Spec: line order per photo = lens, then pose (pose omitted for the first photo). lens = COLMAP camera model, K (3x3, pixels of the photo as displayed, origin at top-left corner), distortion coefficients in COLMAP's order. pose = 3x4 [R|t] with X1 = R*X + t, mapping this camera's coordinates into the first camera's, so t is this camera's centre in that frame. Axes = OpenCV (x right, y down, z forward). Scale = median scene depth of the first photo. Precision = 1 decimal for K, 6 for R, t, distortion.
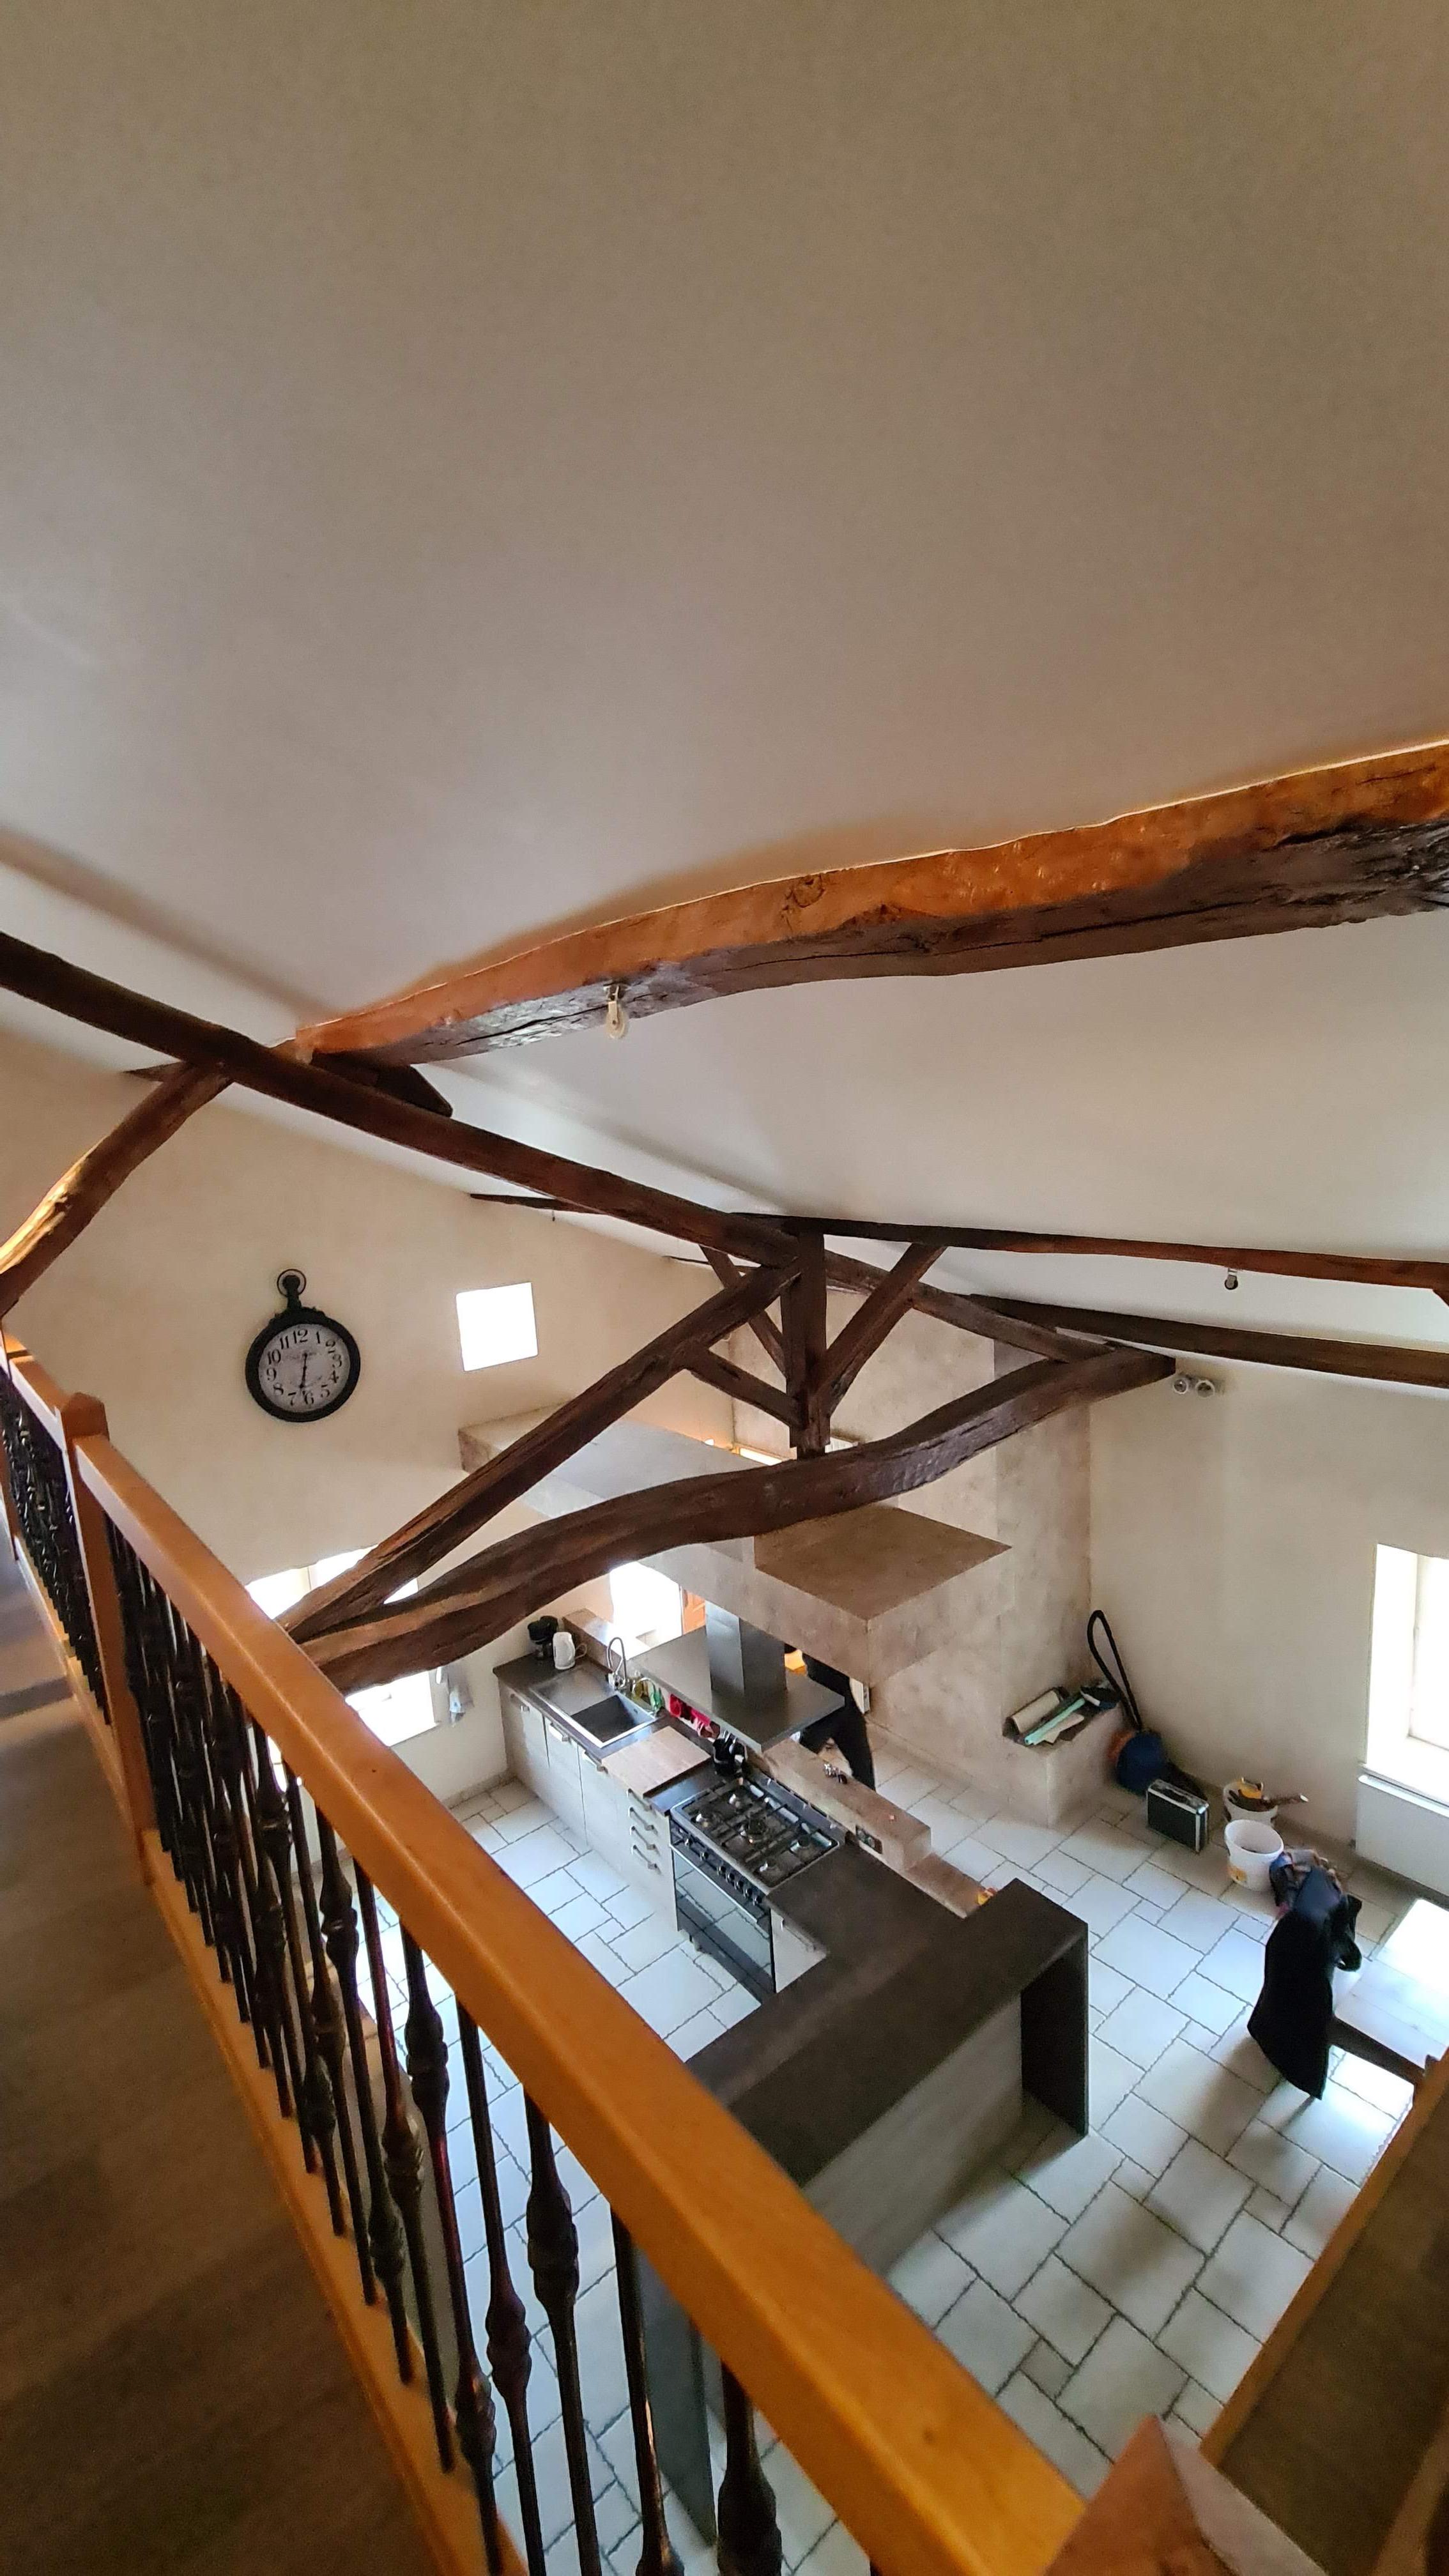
lens RADIAL K [[1059.2, 0, 720.0], [0, 1059.2, 1287.0], [0, 0, 1]] dist [0.001786, 0.000260]
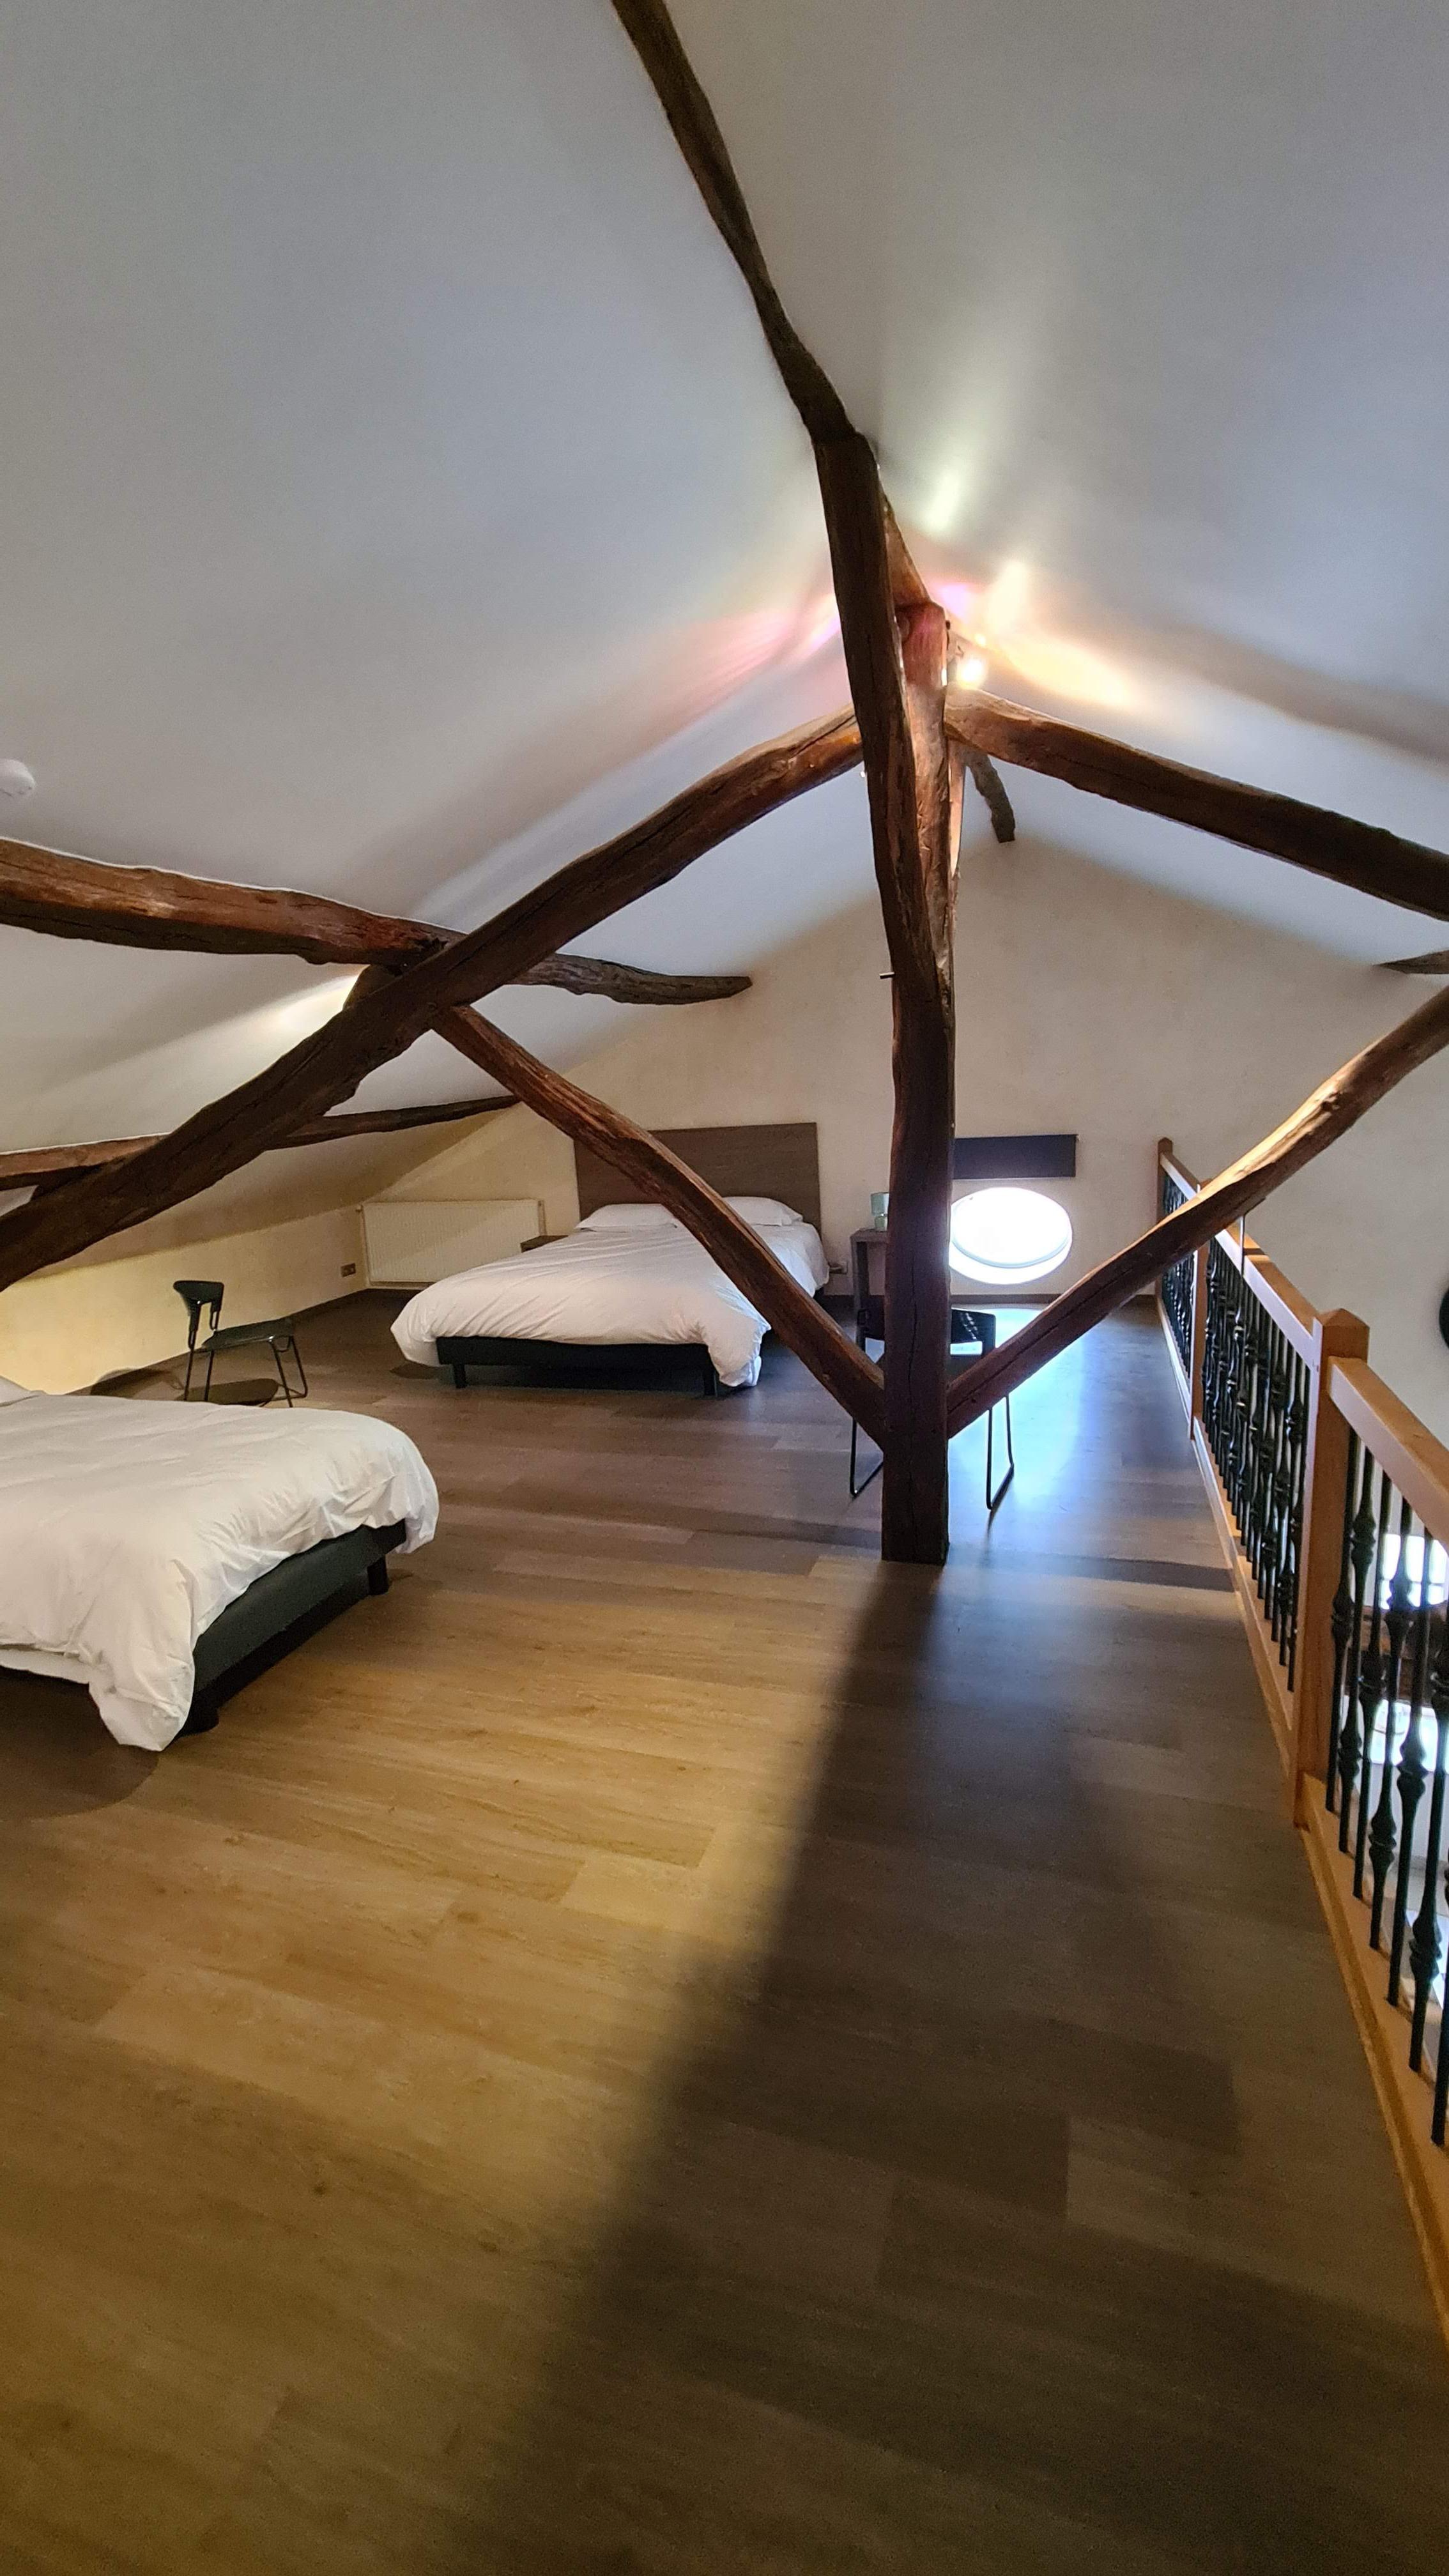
lens RADIAL K [[1059.2, 0, 724.5], [0, 1059.2, 1282.4], [0, 0, 1]] dist [0.001786, 0.000260]
pose [[0.549154, 0.200090, -0.811415, -0.112493], [-0.130536, 0.979535, 0.153203, 0.003604], [0.825464, 0.021787, 0.564034, 0.019480]]
